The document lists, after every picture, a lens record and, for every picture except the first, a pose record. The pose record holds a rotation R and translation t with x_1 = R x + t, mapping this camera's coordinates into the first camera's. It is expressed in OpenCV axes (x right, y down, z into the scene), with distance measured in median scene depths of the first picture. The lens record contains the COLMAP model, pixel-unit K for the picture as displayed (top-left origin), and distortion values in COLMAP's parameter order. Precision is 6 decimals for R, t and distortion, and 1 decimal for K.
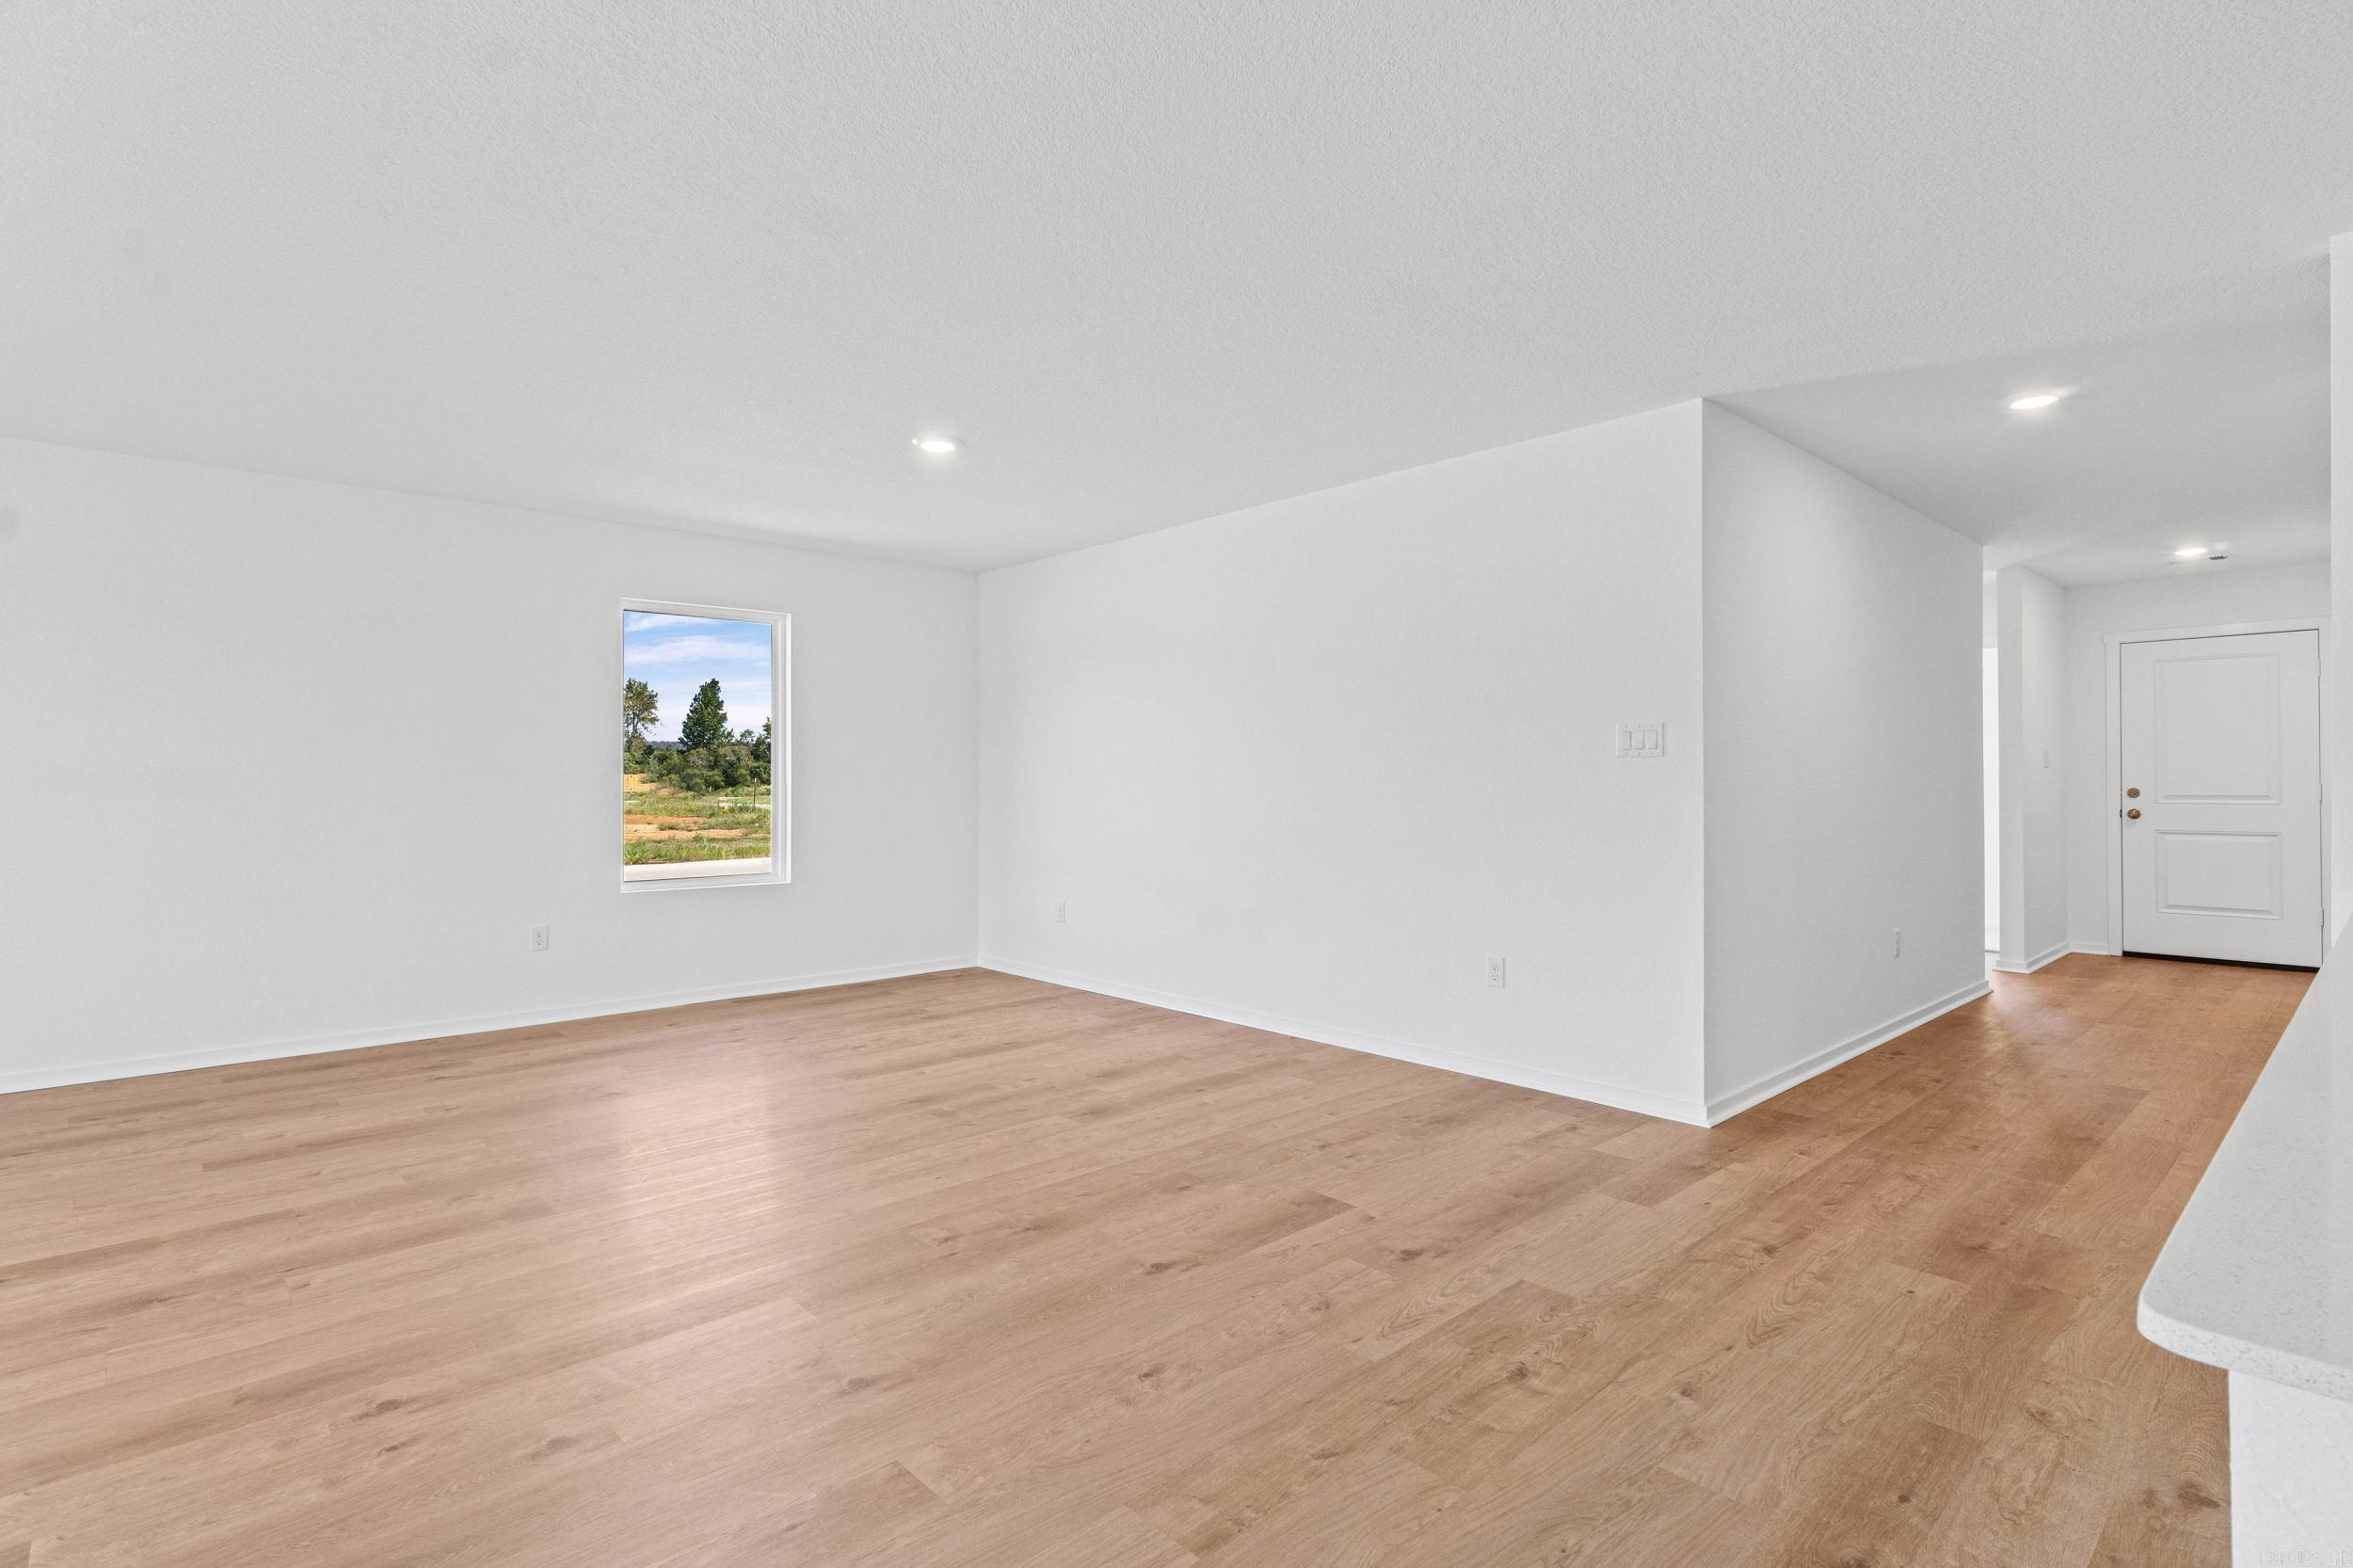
lens RADIAL K [[1140.6, 0, 1166.8], [0, 1140.6, 778.1], [0, 0, 1]] dist [-0.000845, -0.001341]
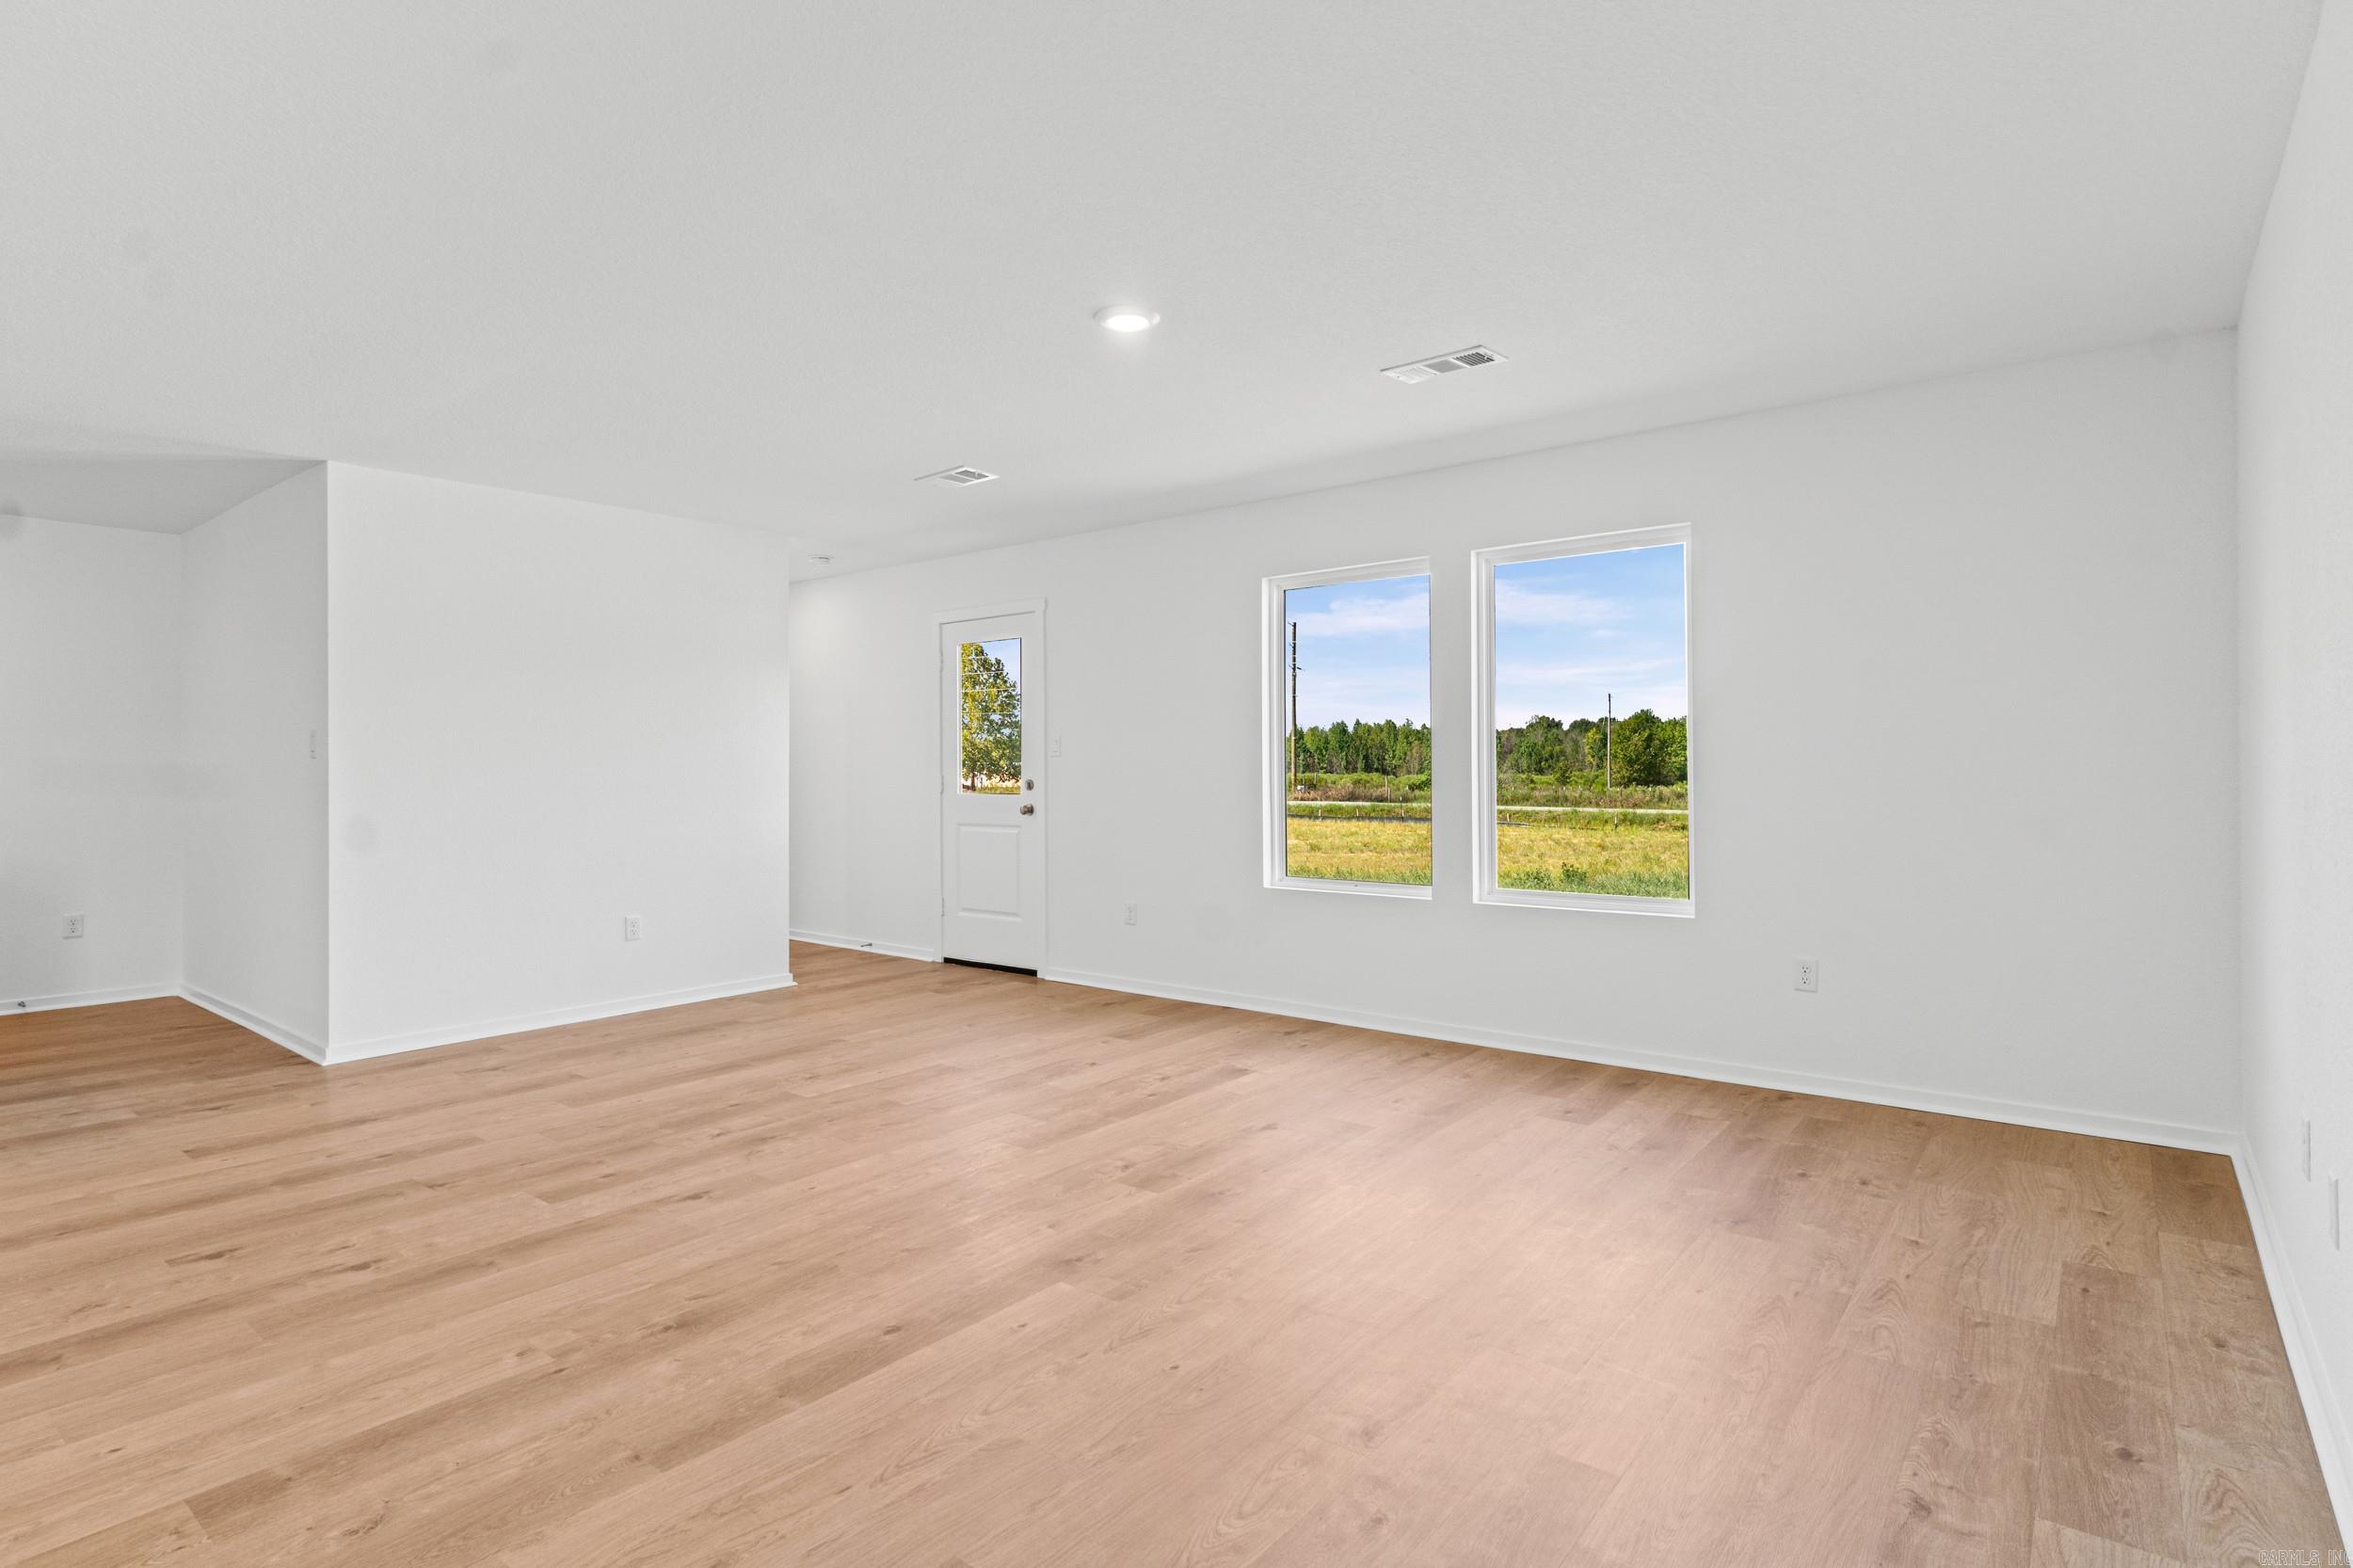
lens RADIAL K [[1187.7, 0, 1150.5], [0, 1187.7, 765.9], [0, 0, 1]] dist [-0.007158, 0.001835]
pose [[-0.989661, 0.004980, -0.143340, -0.778030], [0.006062, 0.999956, -0.007118, 0.005557], [0.143299, -0.007913, -0.989648, 1.384191]]
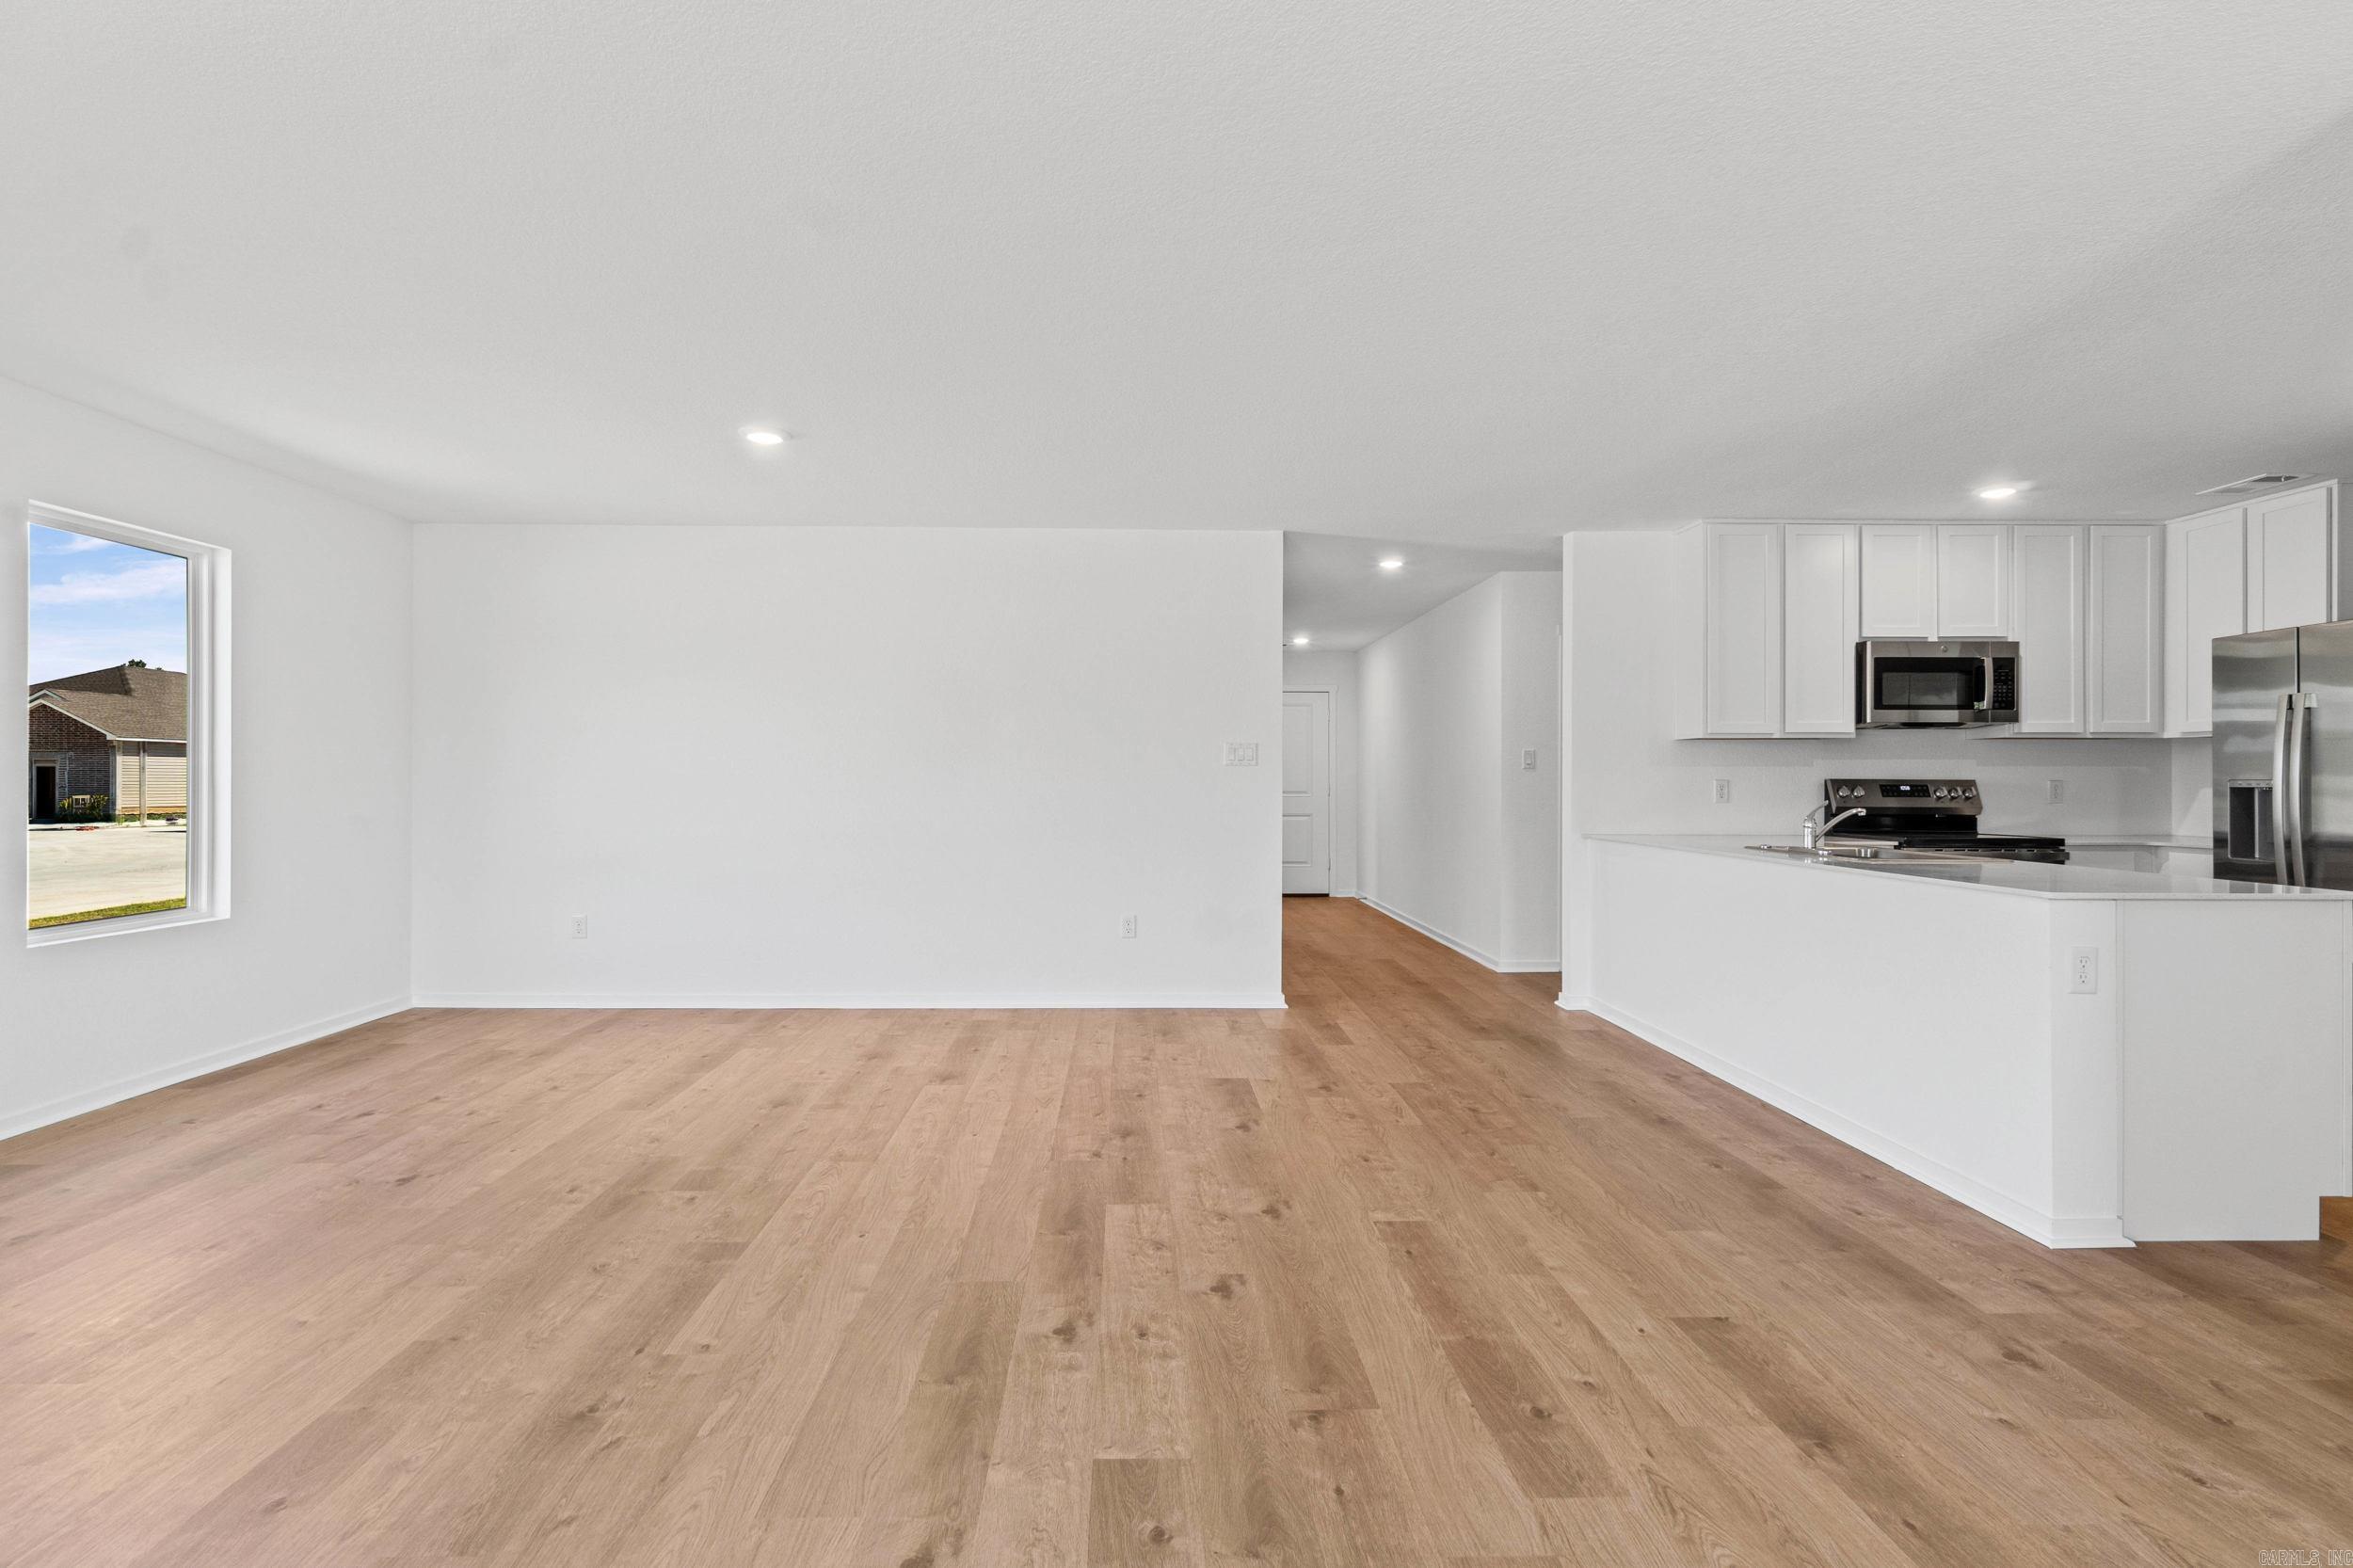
lens RADIAL K [[1187.7, 0, 1162.7], [0, 1187.7, 779.1], [0, 0, 1]] dist [-0.007158, 0.001835]
pose [[0.651928, 0.003364, 0.758273, -0.866786], [-0.005556, 0.999985, 0.000340, -0.001378], [-0.758261, -0.004434, 0.651937, 0.087455]]
